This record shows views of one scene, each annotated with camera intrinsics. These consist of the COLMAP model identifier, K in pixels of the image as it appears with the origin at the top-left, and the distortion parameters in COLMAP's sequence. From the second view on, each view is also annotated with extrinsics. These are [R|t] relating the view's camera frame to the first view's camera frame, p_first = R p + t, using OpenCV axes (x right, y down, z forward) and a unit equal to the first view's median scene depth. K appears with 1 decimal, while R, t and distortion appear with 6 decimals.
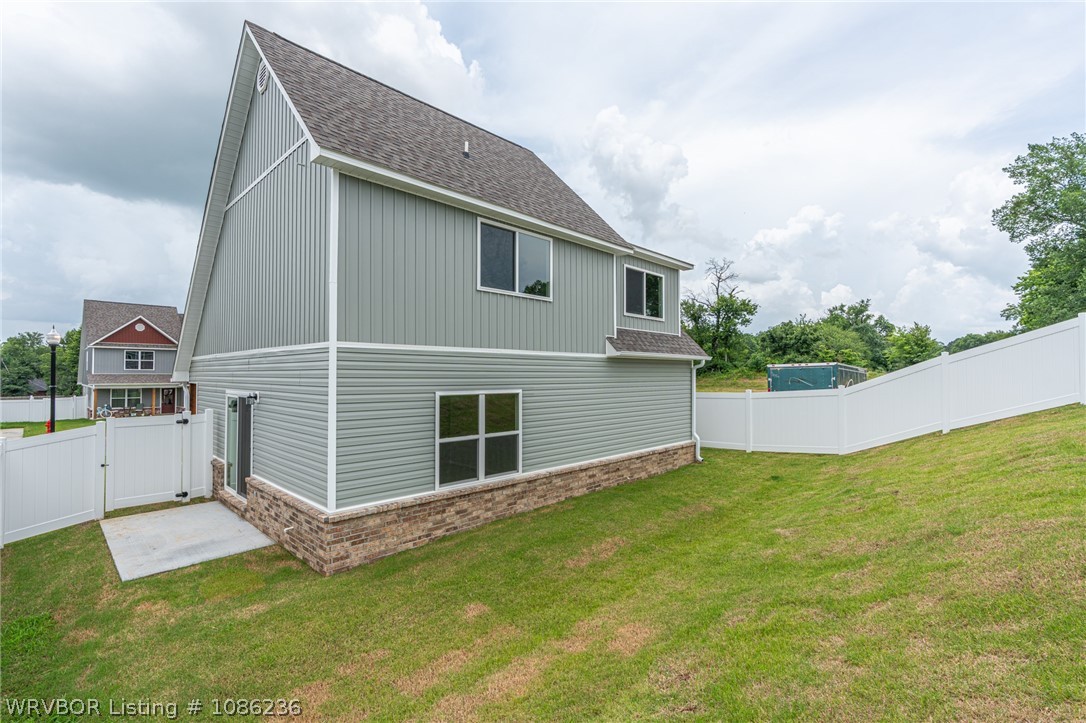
lens RADIAL K [[495.1, 0, 543.0], [0, 495.1, 361.5], [0, 0, 1]] dist [-0.009585, 0.000303]
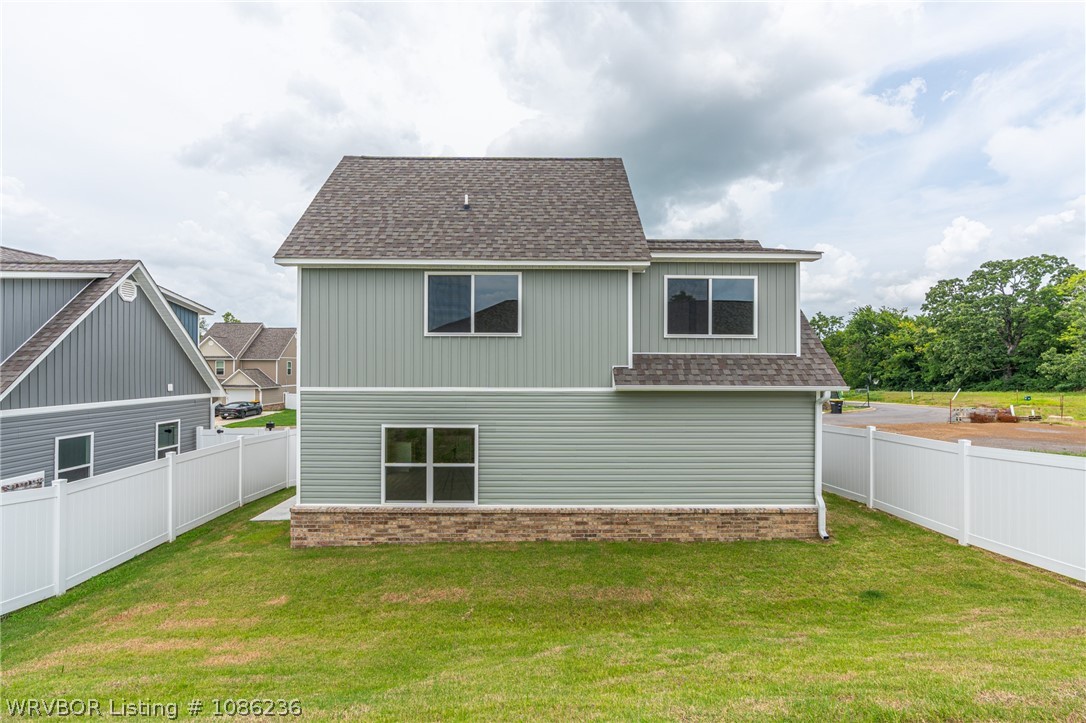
lens RADIAL K [[495.1, 0, 543.0], [0, 495.1, 361.5], [0, 0, 1]] dist [-0.009585, 0.000303]
pose [[0.699043, -0.006894, -0.715046, 0.810931], [0.016147, 0.999851, 0.006146, -0.082719], [0.714897, -0.015842, 0.699050, 0.370289]]
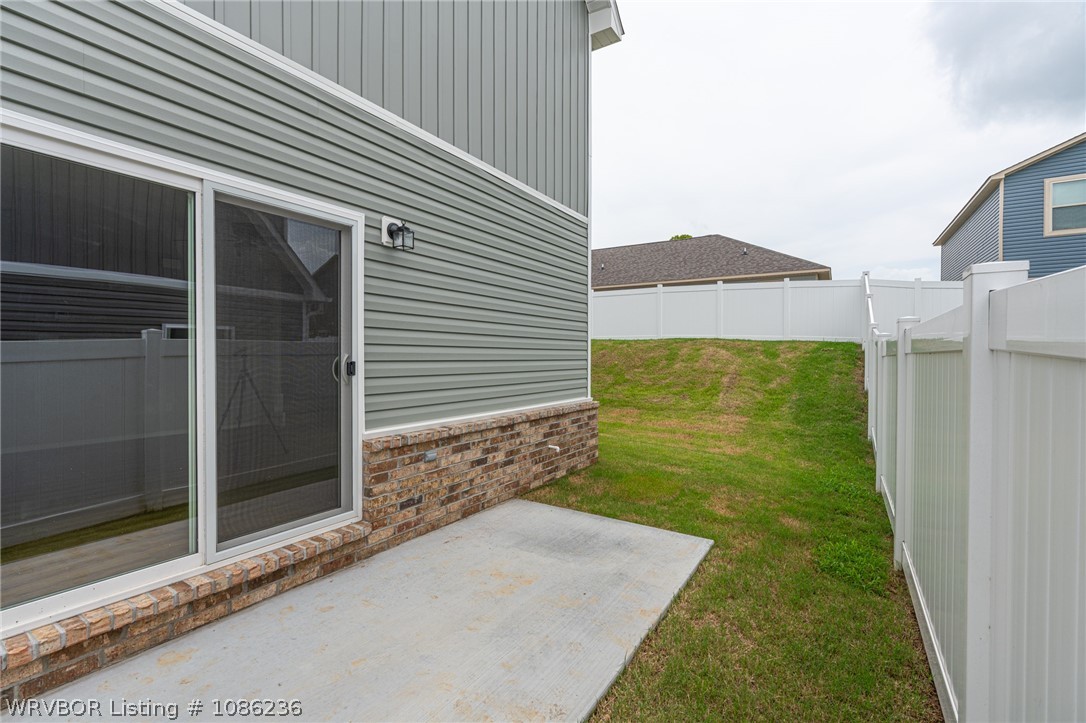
lens RADIAL K [[495.1, 0, 543.0], [0, 495.1, 361.5], [0, 0, 1]] dist [-0.009585, 0.000303]
pose [[-0.216562, -0.012502, 0.976189, -0.945892], [-0.025926, 0.999639, 0.007051, 0.161188], [-0.975925, -0.023781, -0.216808, 0.911385]]
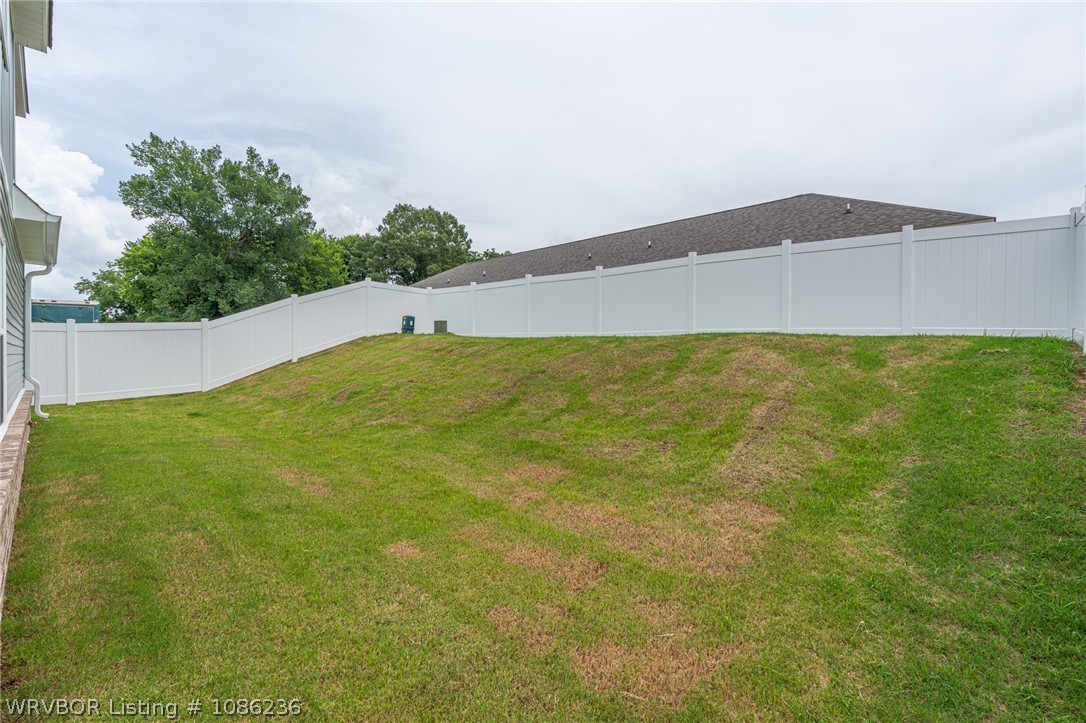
lens RADIAL K [[481.6, 0, 546.9], [0, 481.6, 357.3], [0, 0, 1]] dist [-0.001294, 0.000021]
pose [[-0.004853, -0.004512, 0.999978, -0.460404], [-0.029367, 0.999559, 0.004368, 0.140793], [-0.999557, -0.029346, -0.004984, 0.483274]]
